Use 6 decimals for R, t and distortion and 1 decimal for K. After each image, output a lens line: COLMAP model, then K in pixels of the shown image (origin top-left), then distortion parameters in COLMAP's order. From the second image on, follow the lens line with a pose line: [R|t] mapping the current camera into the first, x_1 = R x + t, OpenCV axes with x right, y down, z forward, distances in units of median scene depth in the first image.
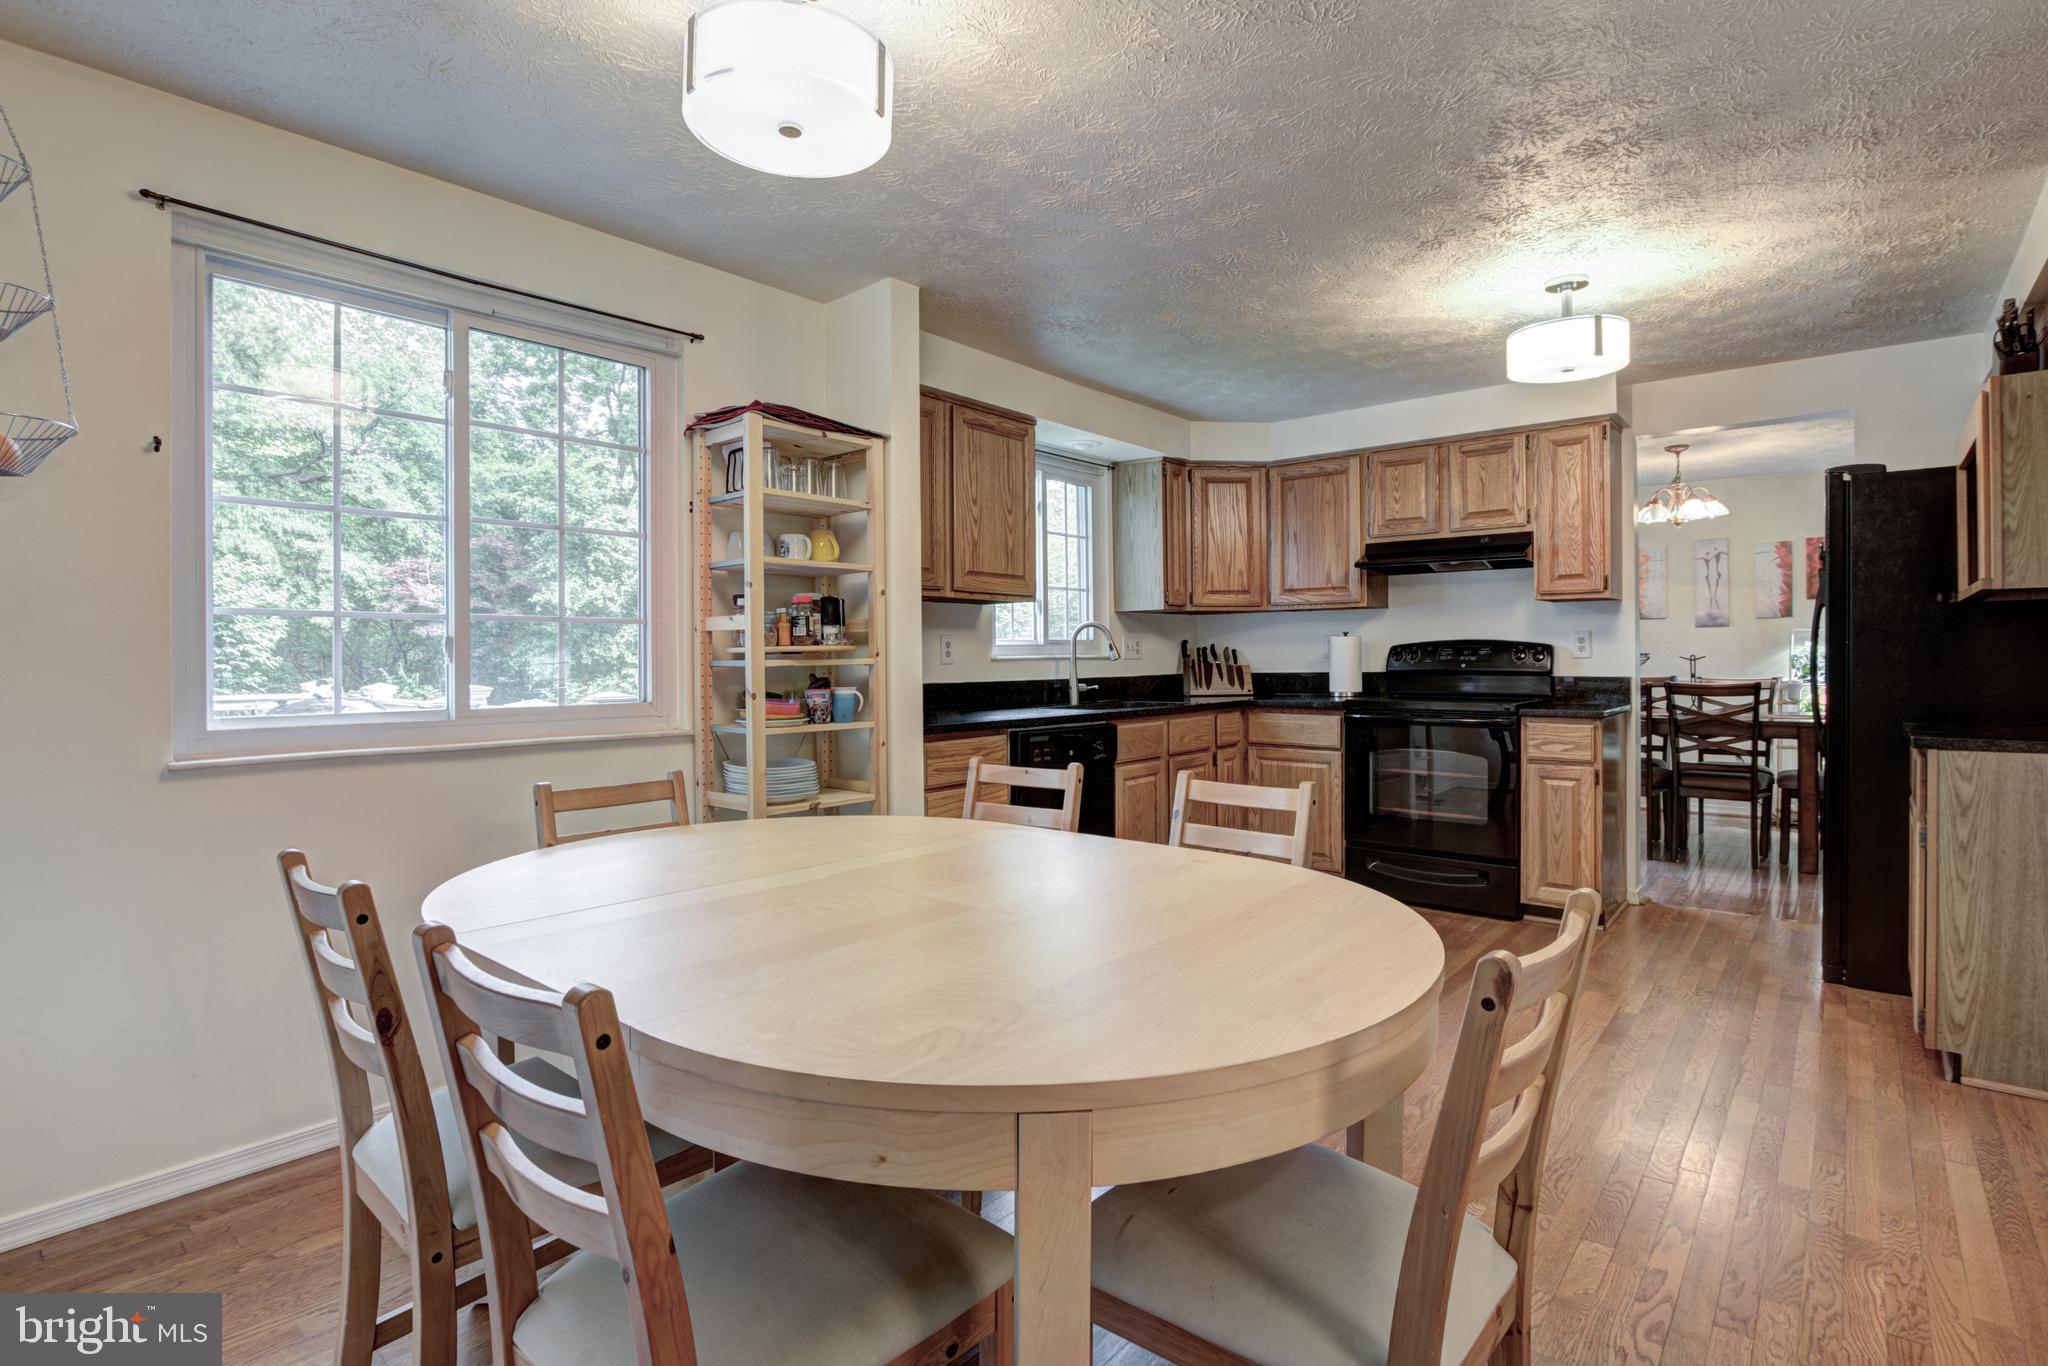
lens RADIAL K [[986.6, 0, 1076.9], [0, 986.6, 659.2], [0, 0, 1]] dist [-0.018156, 0.000163]
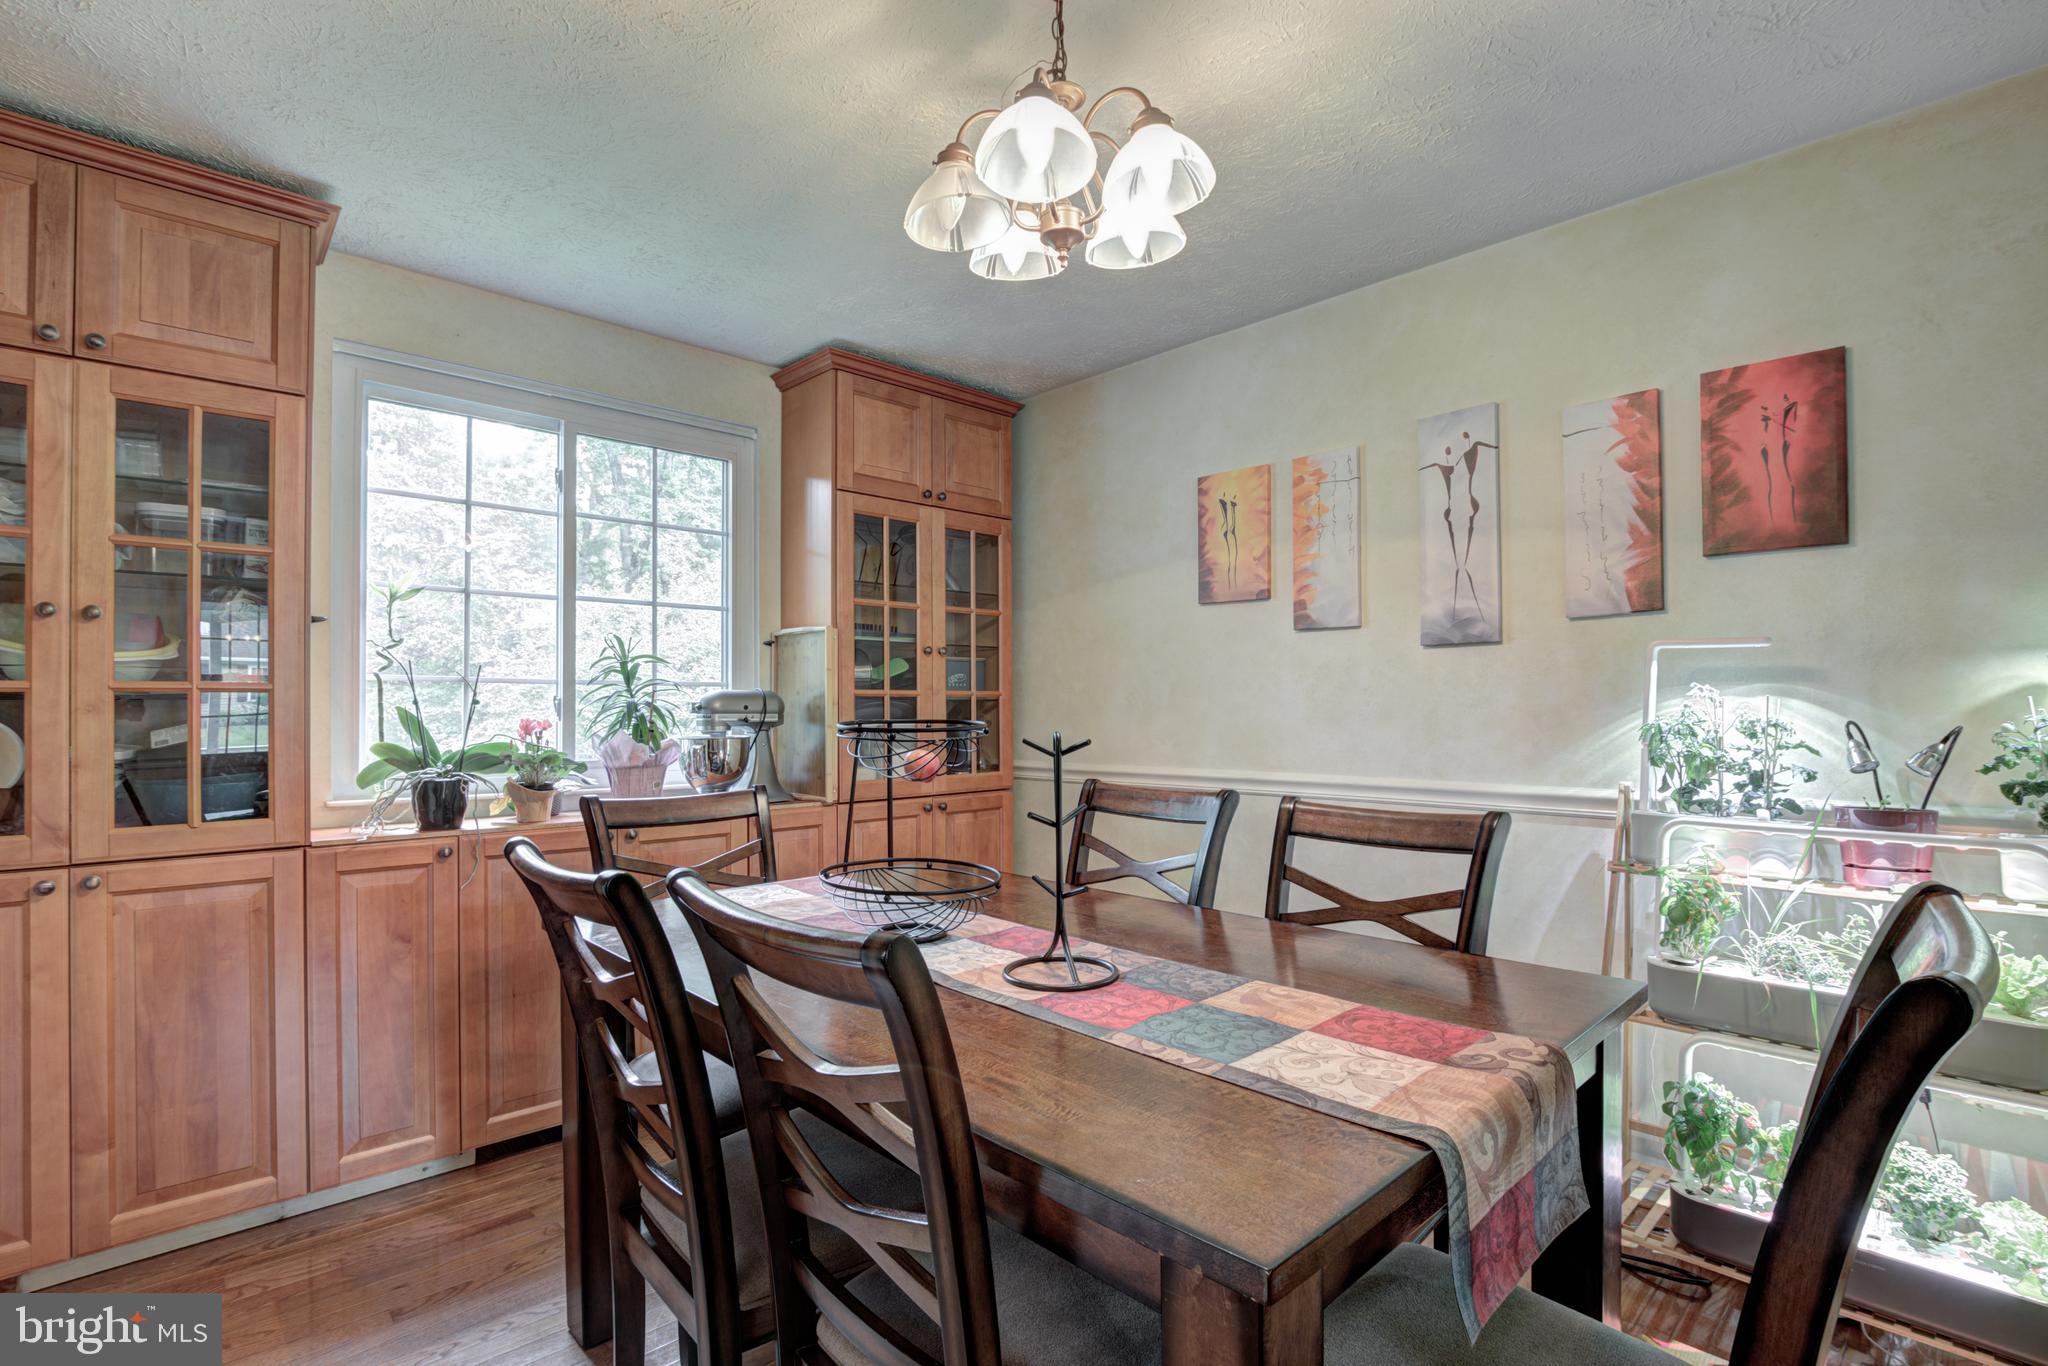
lens RADIAL K [[970.3, 0, 1010.2], [0, 970.3, 712.9], [0, 0, 1]] dist [-0.036204, 0.006171]
pose [[0.991009, 0.002856, -0.133765, 0.763613], [-0.002317, 0.999989, 0.004182, -0.012636], [0.133775, -0.003835, 0.991004, 0.886851]]
